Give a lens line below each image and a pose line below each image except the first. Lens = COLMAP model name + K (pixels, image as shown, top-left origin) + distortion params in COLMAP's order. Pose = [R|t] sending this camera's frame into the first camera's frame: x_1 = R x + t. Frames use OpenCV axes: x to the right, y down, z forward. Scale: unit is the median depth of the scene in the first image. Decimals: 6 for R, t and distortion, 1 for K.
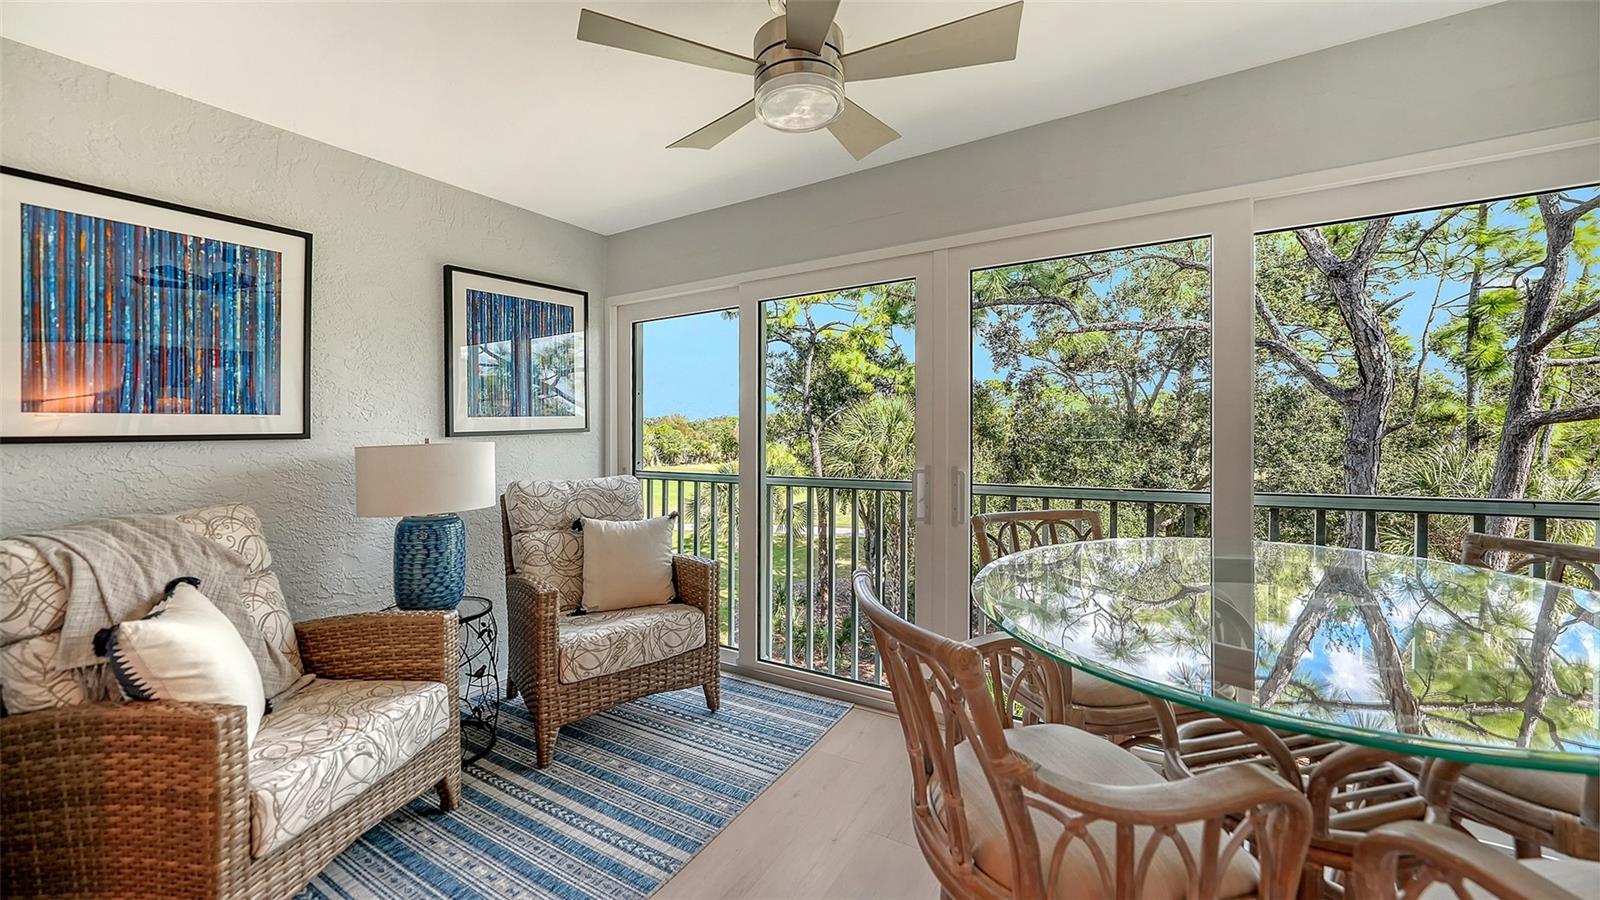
lens RADIAL K [[609.2, 0, 797.6], [0, 609.2, 423.0], [0, 0, 1]] dist [-0.010563, 0.000297]
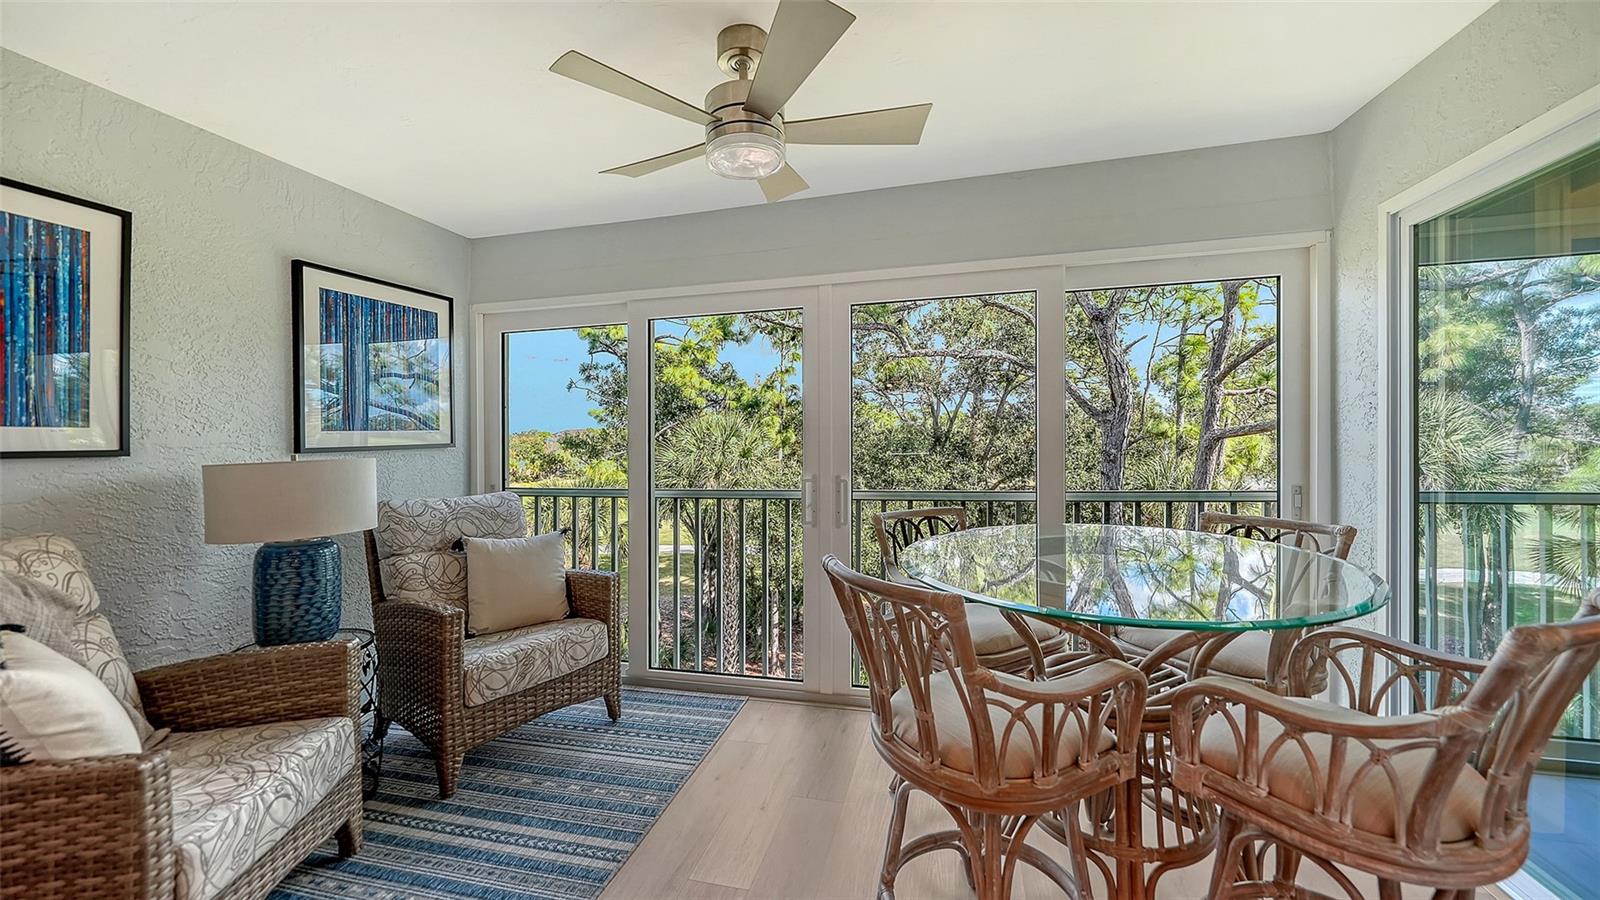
lens RADIAL K [[618.2, 0, 799.2], [0, 618.2, 435.2], [0, 0, 1]] dist [0.000034, -0.000191]
pose [[0.955151, 0.000929, 0.296119, -0.166880], [0.000606, 0.999987, -0.005094, 0.001857], [-0.296119, 0.005045, 0.955138, -0.092830]]
